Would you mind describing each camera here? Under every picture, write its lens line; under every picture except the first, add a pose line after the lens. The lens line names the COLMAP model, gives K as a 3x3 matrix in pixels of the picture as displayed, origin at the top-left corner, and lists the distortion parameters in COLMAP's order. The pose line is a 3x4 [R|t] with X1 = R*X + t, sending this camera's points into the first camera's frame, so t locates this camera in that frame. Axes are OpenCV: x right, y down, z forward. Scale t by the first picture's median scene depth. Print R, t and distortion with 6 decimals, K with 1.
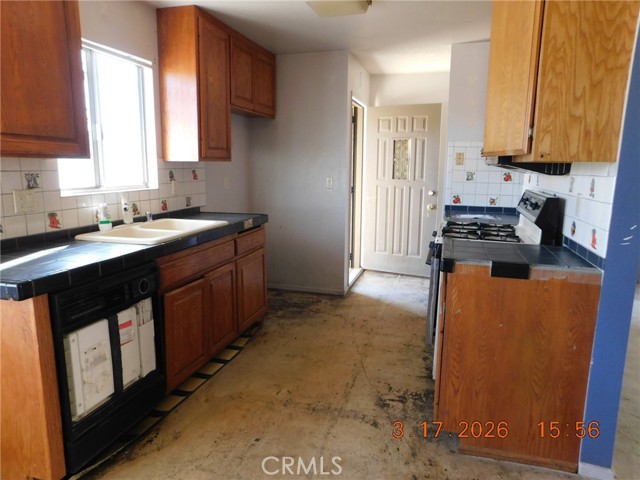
lens RADIAL K [[426.6, 0, 306.4], [0, 426.6, 246.9], [0, 0, 1]] dist [-0.054085, 0.042732]
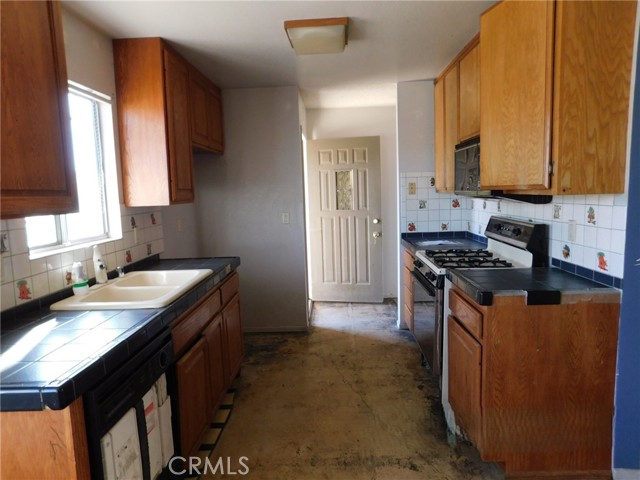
lens RADIAL K [[426.6, 0, 306.4], [0, 426.6, 246.9], [0, 0, 1]] dist [-0.054085, 0.042732]
pose [[0.966642, -0.074682, 0.245001, -0.225314], [0.089951, 0.994602, -0.051719, -0.045922], [-0.239816, 0.072032, 0.968142, 0.071316]]
